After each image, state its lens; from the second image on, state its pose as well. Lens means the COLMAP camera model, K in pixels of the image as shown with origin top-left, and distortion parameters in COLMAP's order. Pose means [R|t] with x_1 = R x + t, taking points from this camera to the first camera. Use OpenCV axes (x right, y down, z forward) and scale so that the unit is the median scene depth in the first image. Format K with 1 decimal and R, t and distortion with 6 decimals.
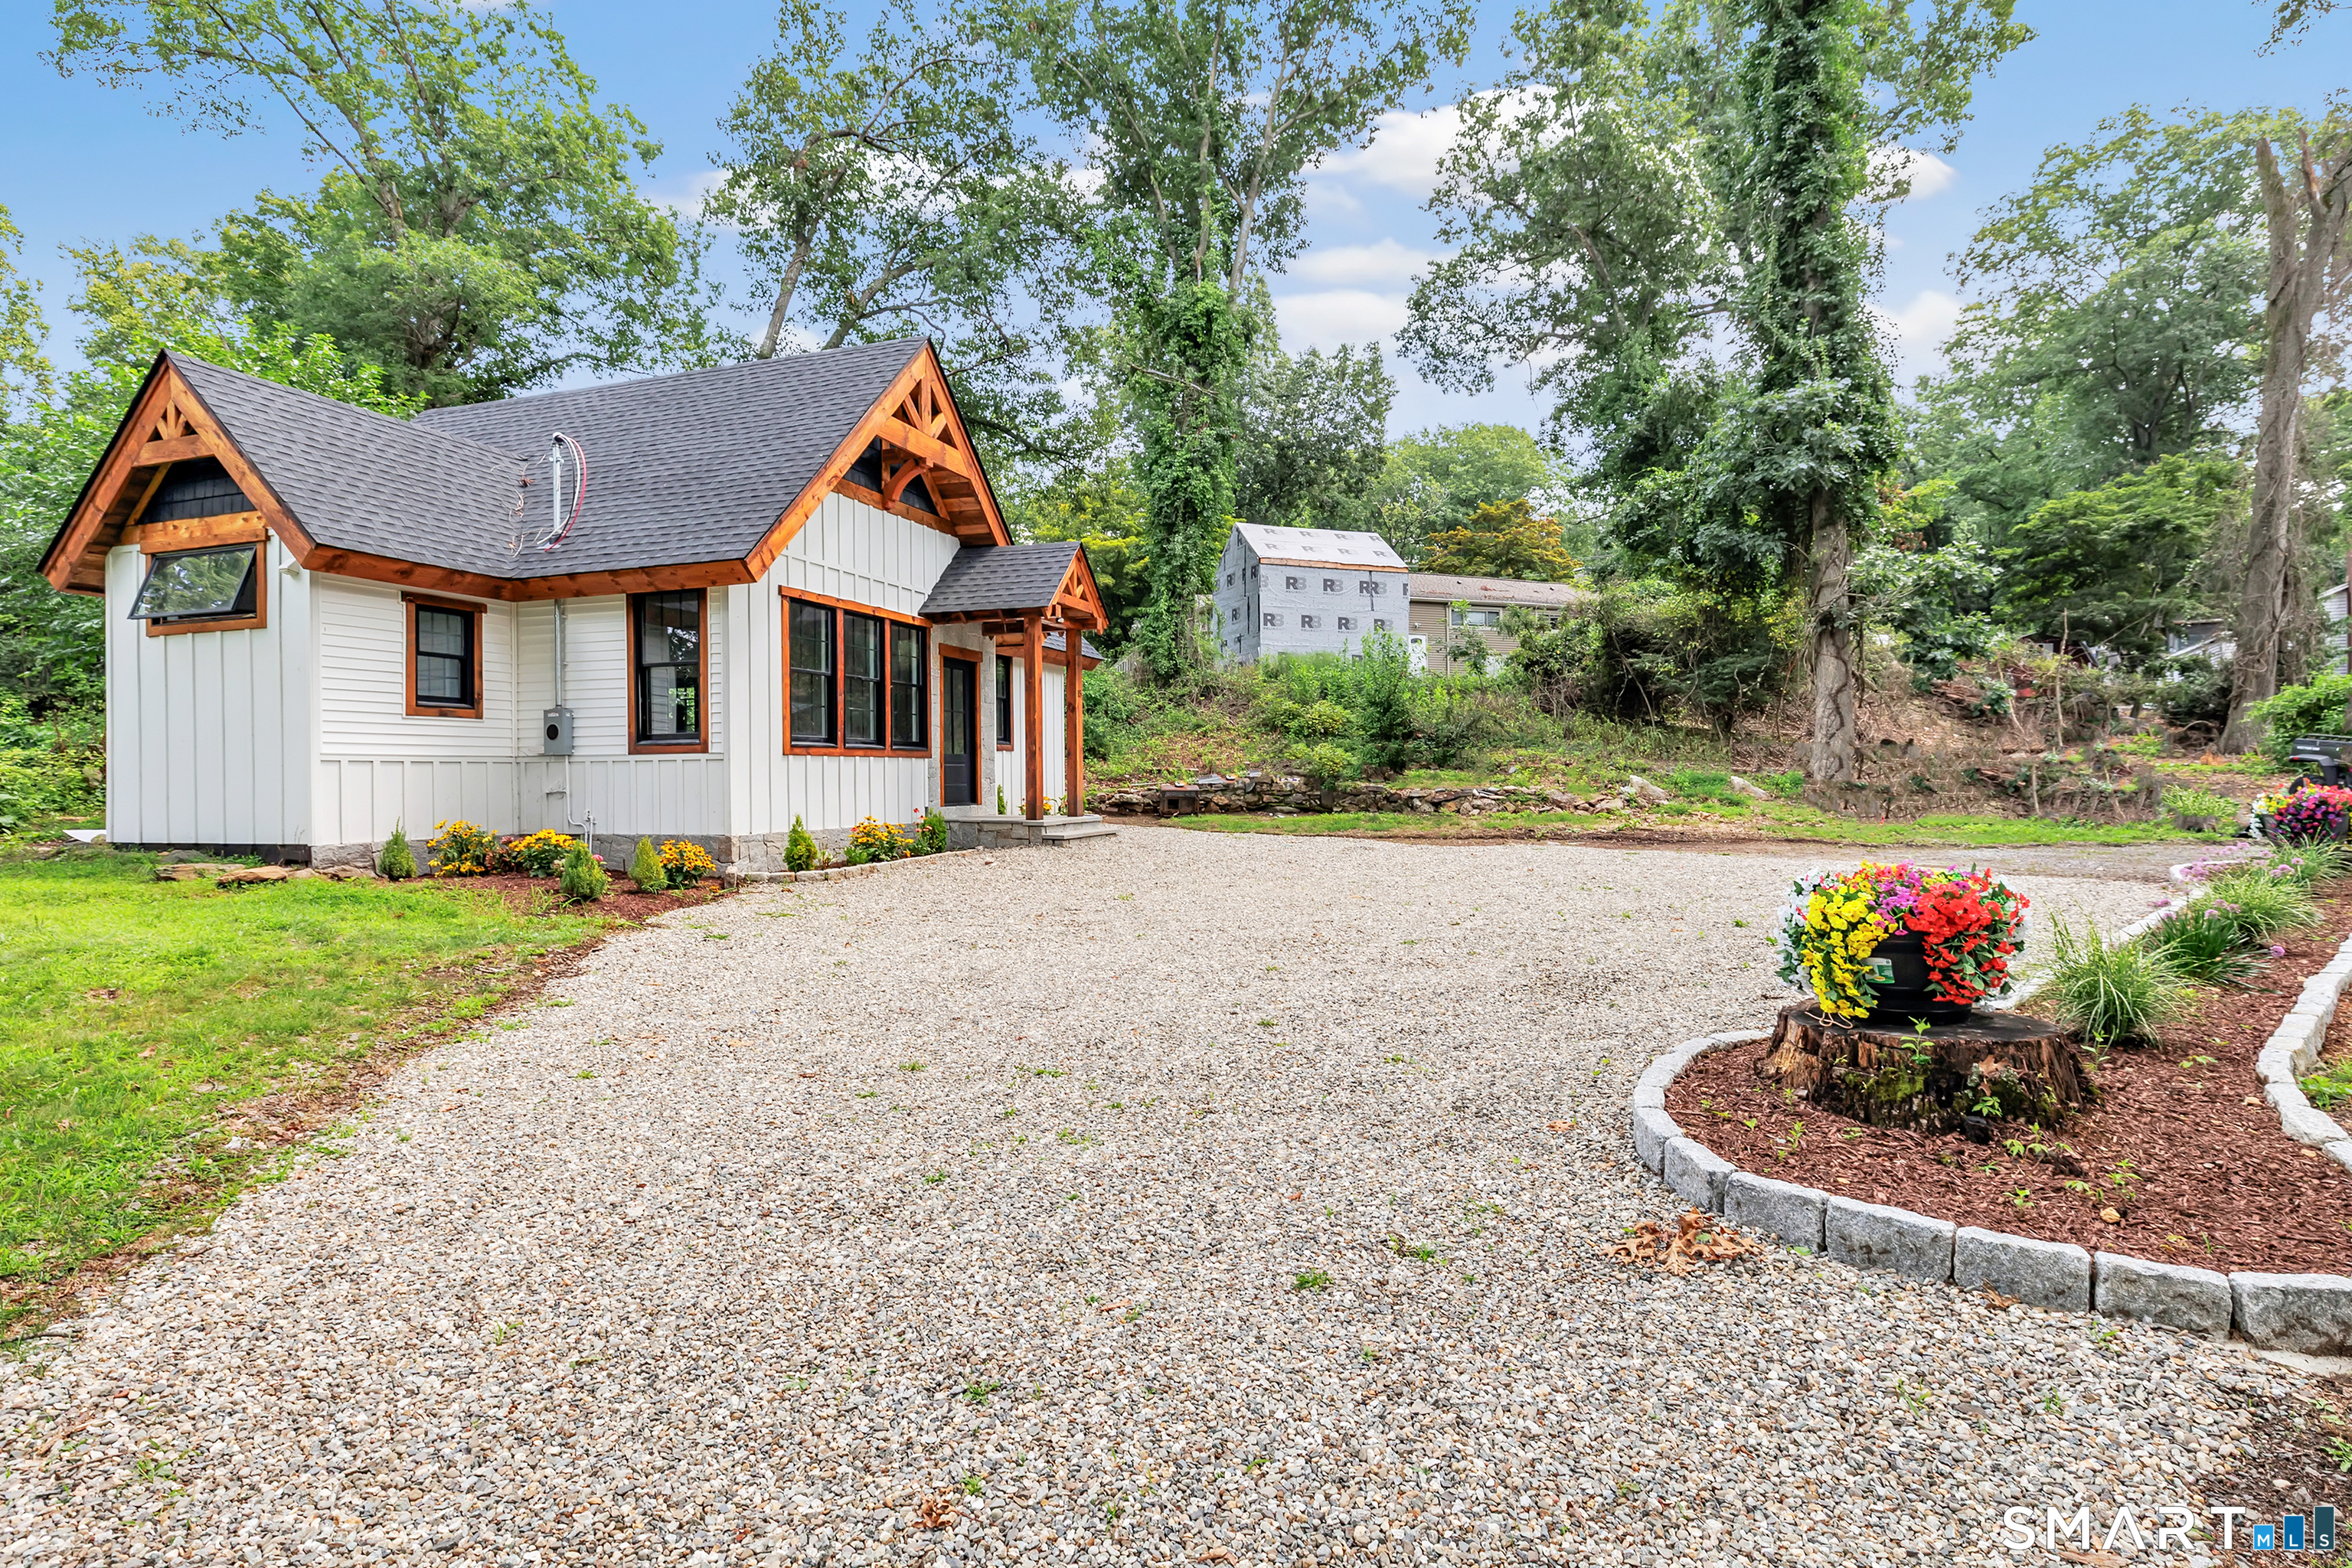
lens RADIAL K [[1095.3, 0, 1180.6], [0, 1095.3, 773.1], [0, 0, 1]] dist [-0.000286, -0.000260]
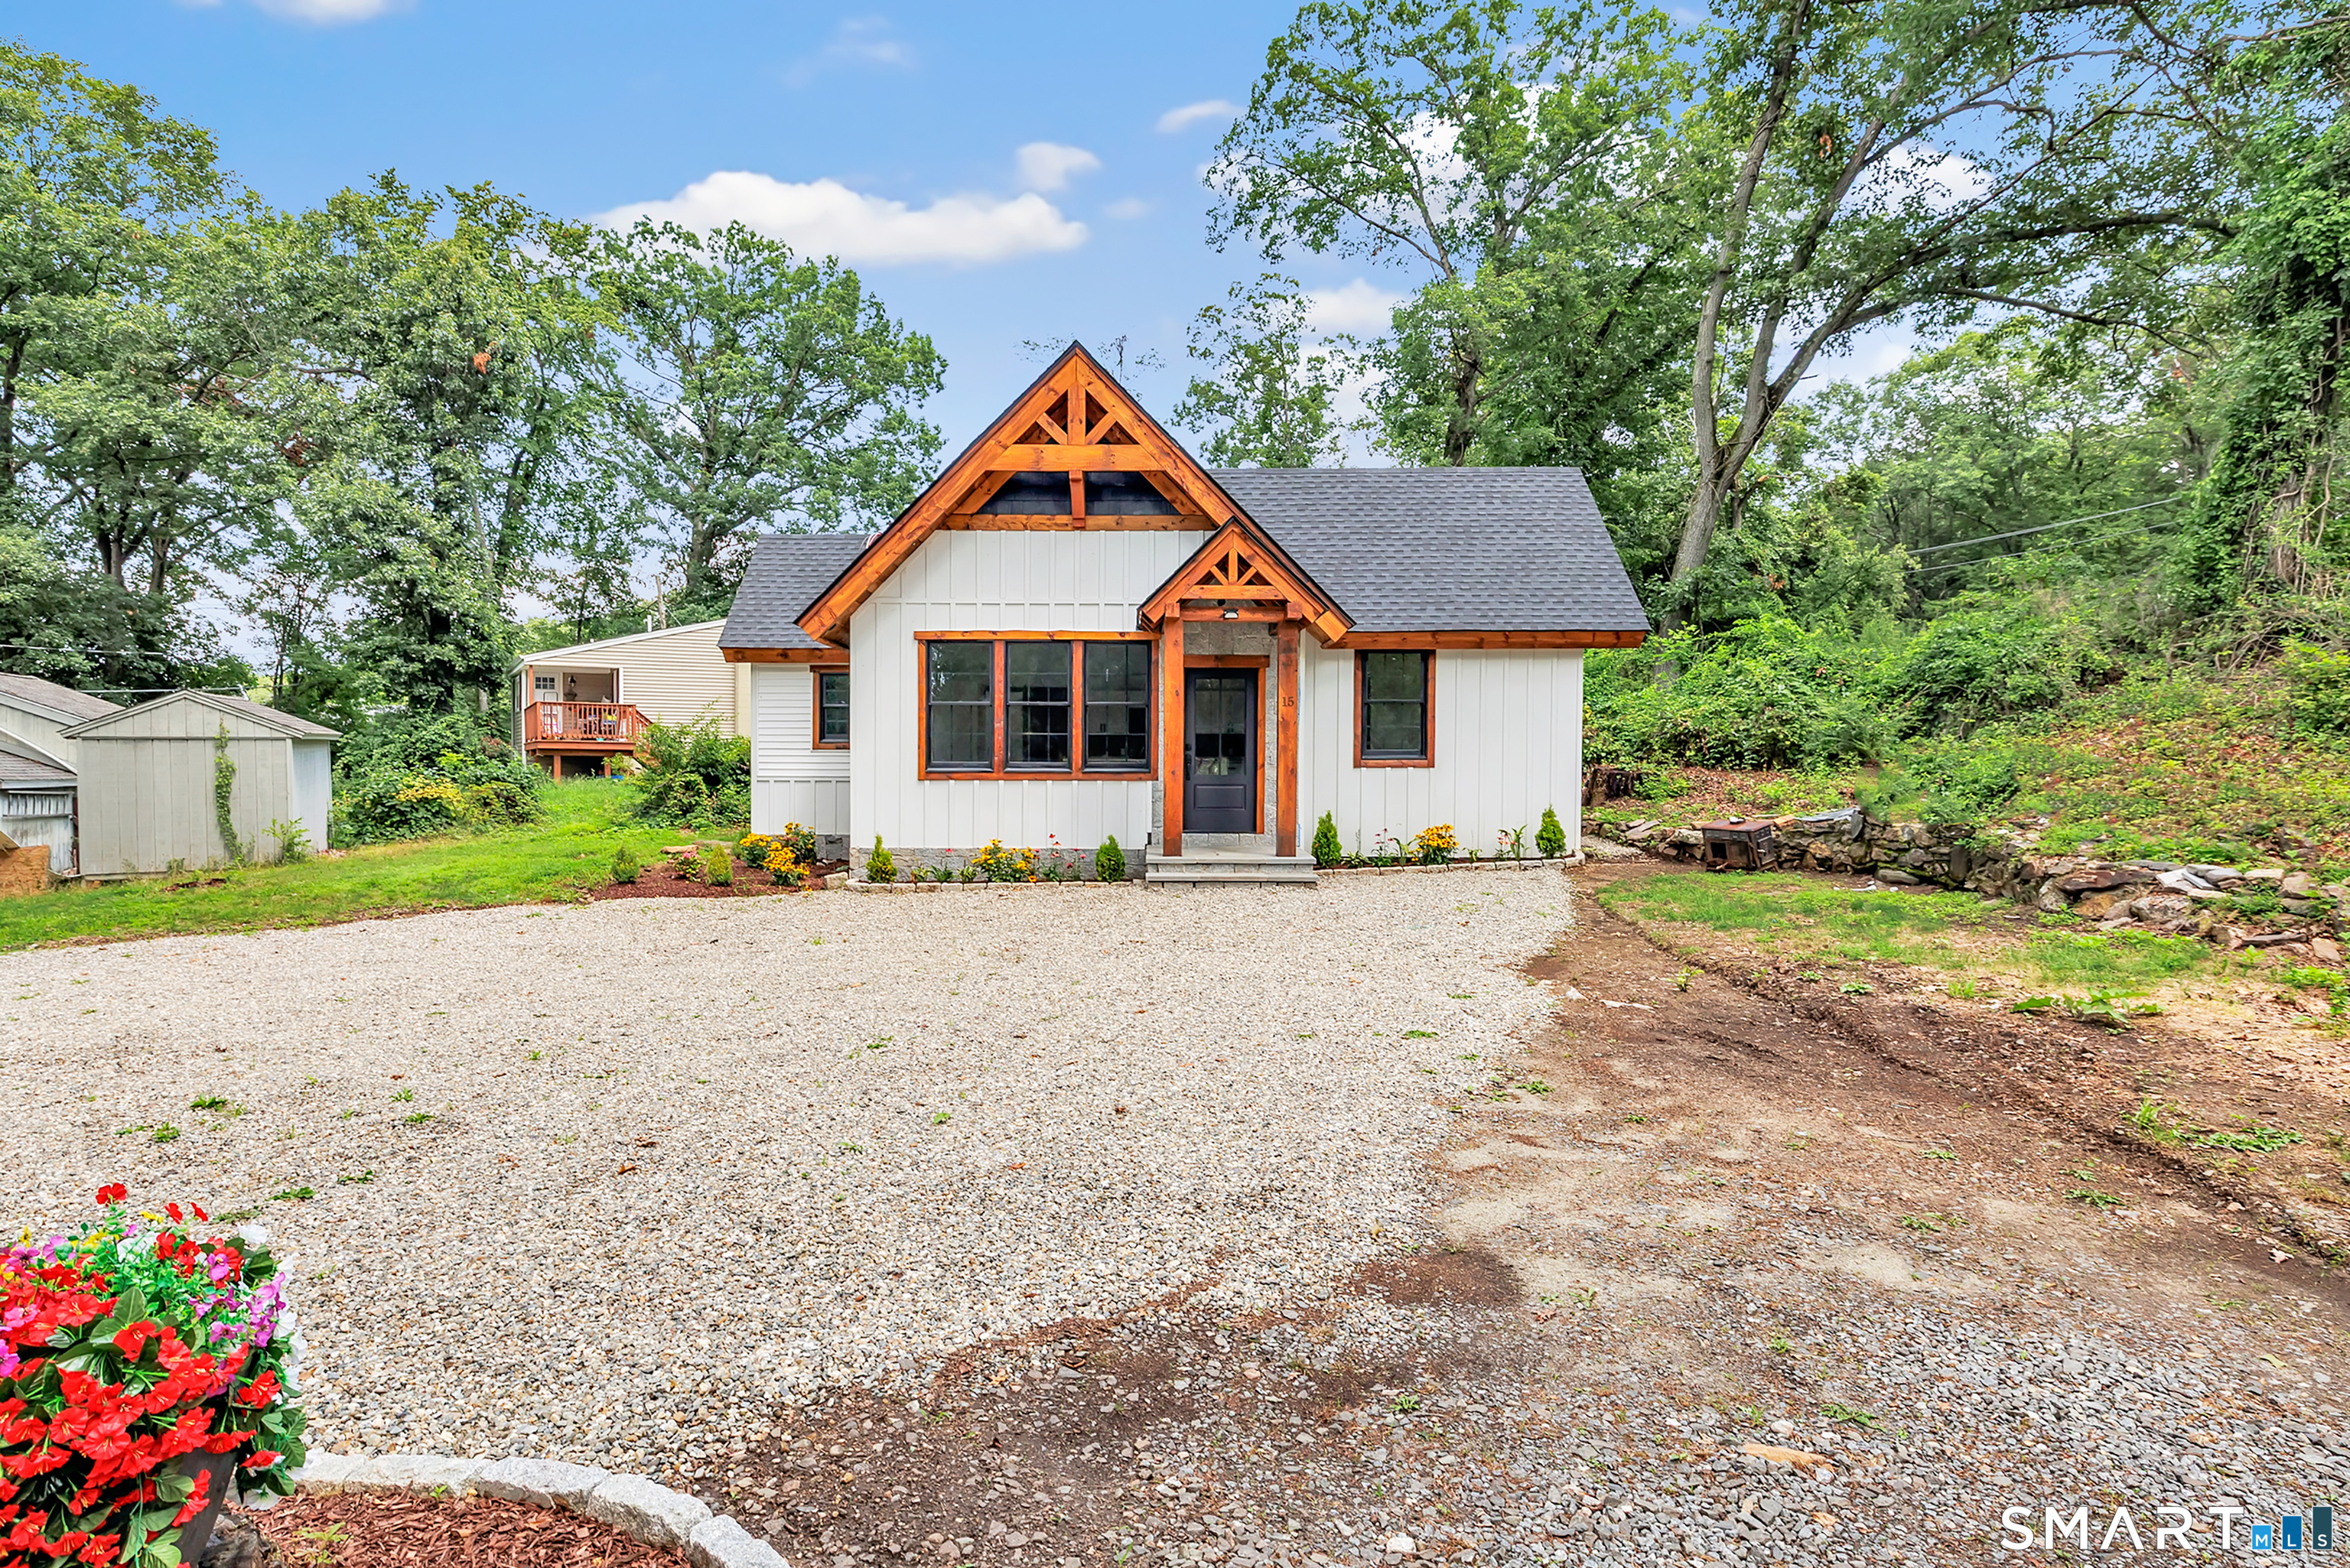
lens RADIAL K [[1226.4, 0, 1224.3], [0, 1226.4, 790.9], [0, 0, 1]] dist [0.000856, -0.000114]
pose [[0.367018, 0.031594, -0.929677, 0.742327], [-0.003668, 0.999464, 0.032518, -0.038022], [0.930207, -0.008525, 0.366937, 0.653110]]
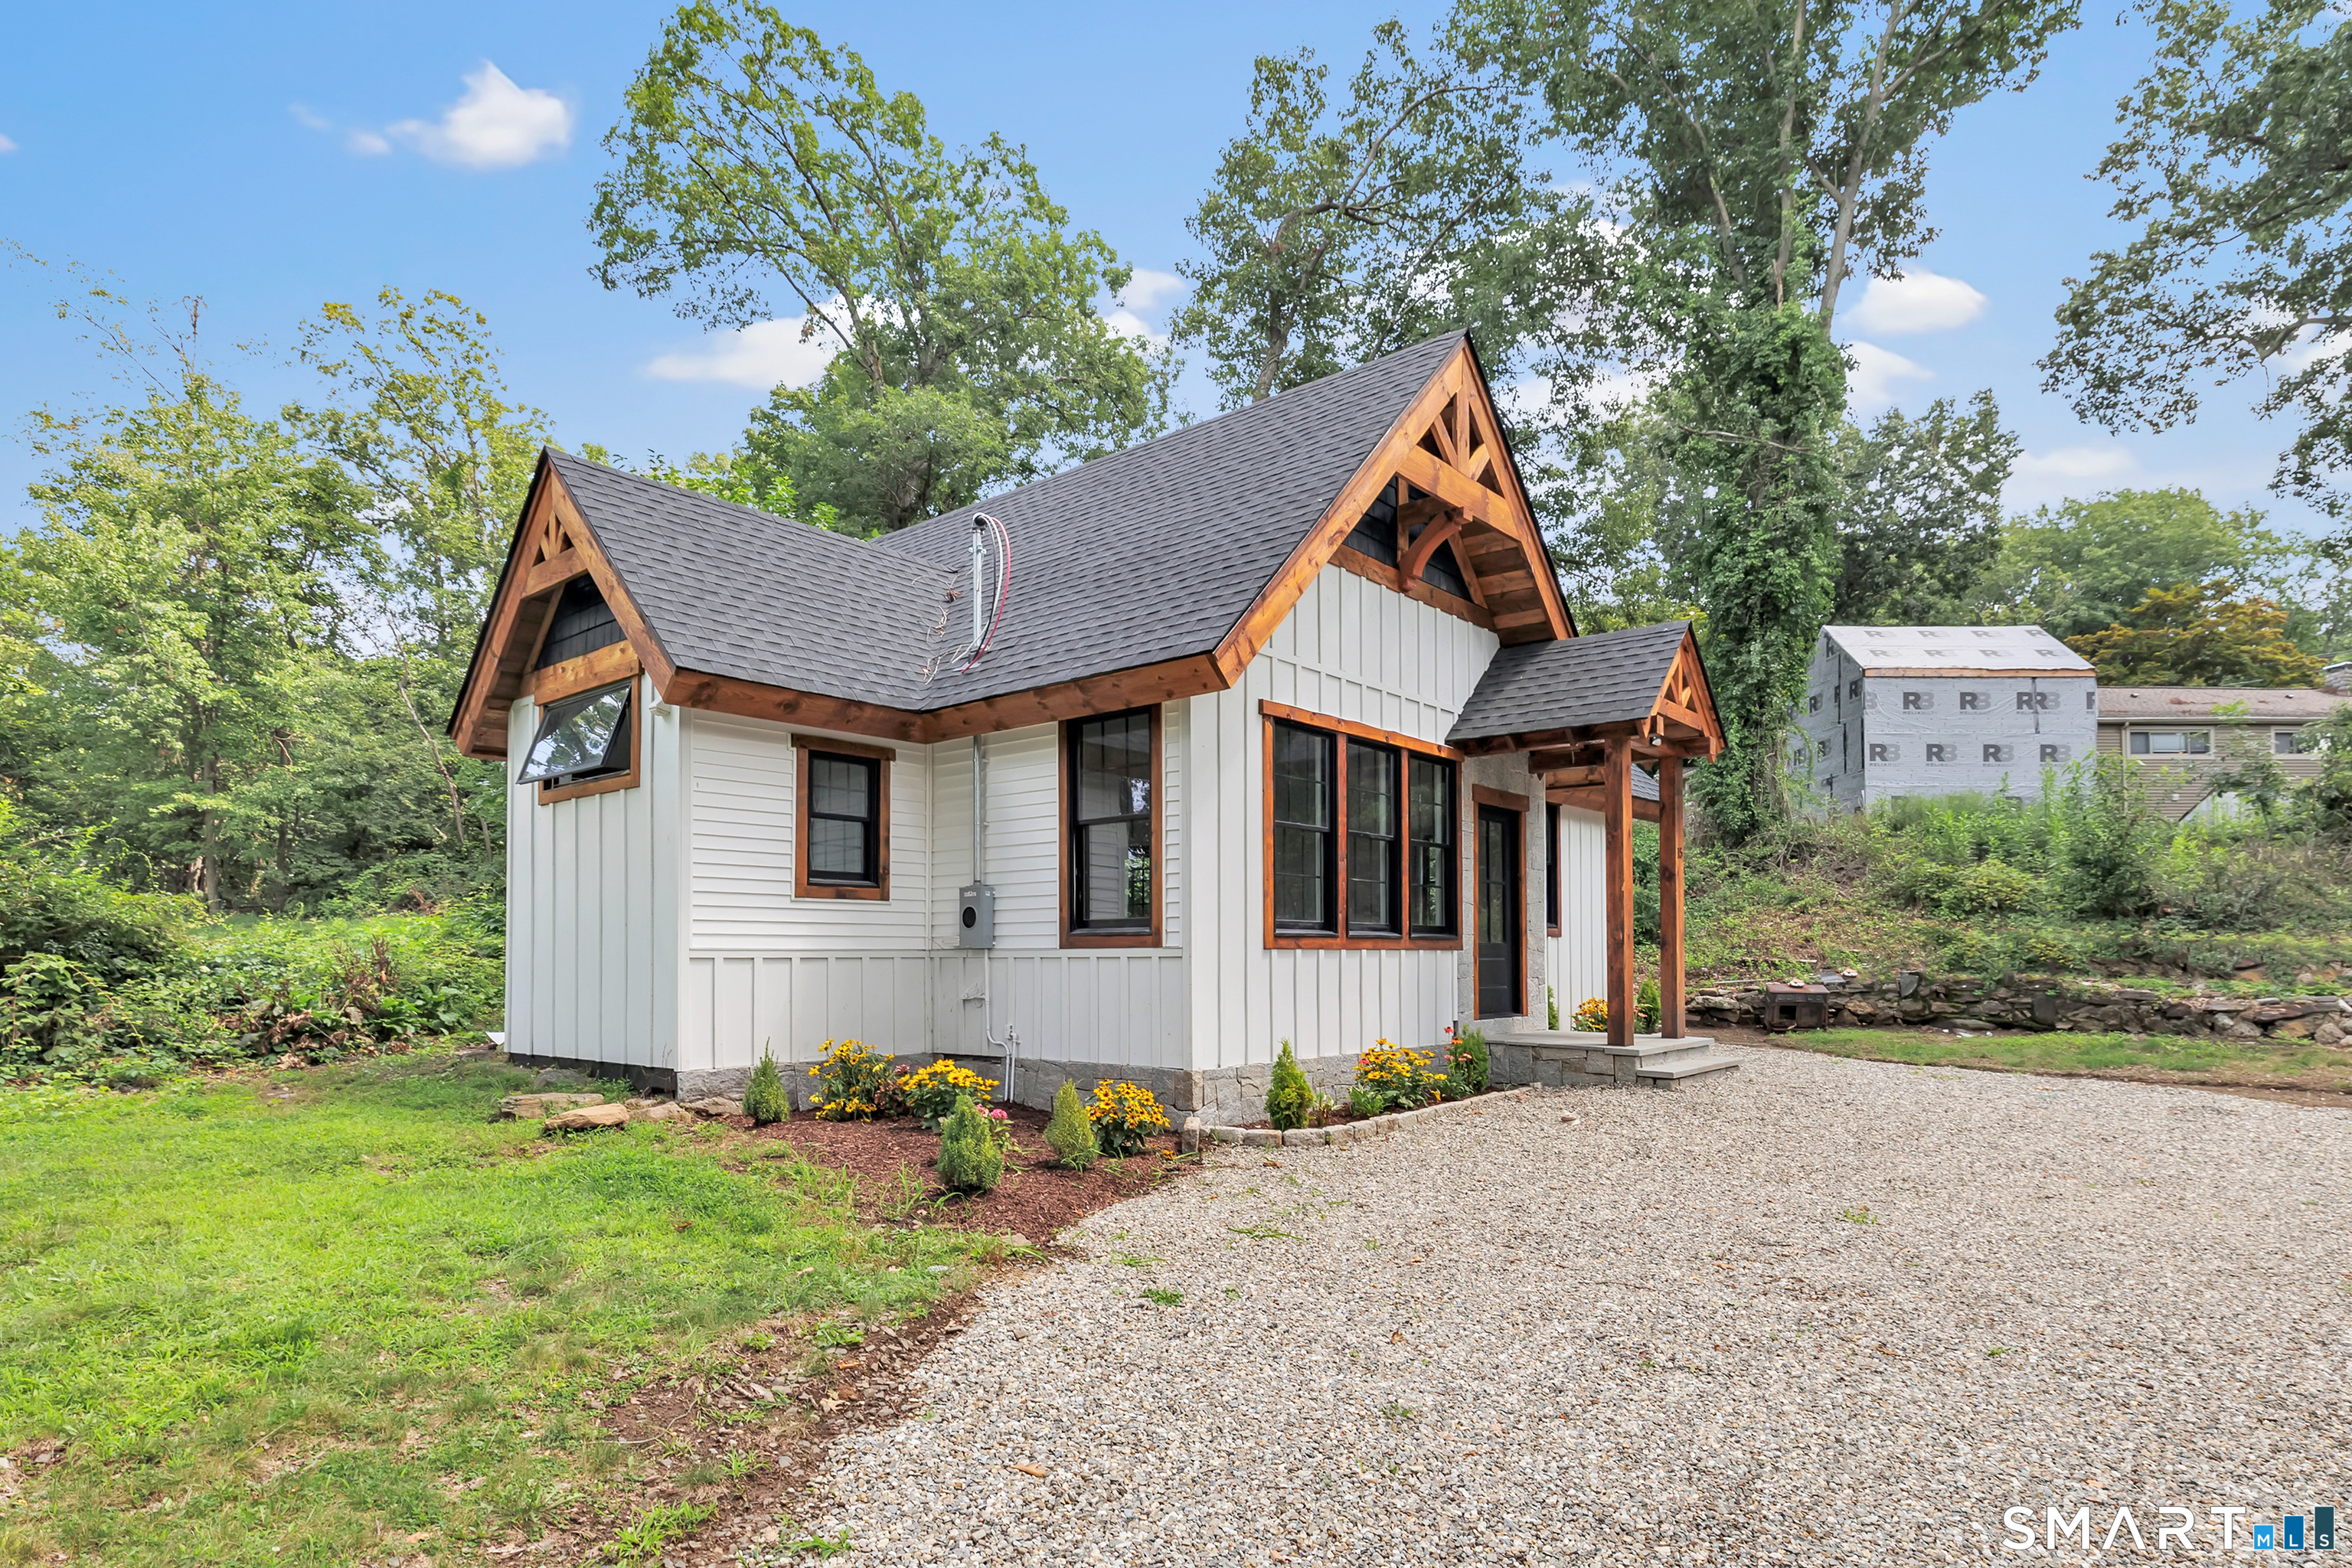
lens RADIAL K [[1207.2, 0, 1250.8], [0, 1207.2, 937.9], [0, 0, 1]] dist [-0.003431, 0.000306]
pose [[0.940739, 0.001170, -0.339128, -0.092260], [-0.005090, 0.999930, -0.010669, -0.012392], [0.339092, 0.011762, 0.940680, 0.231687]]
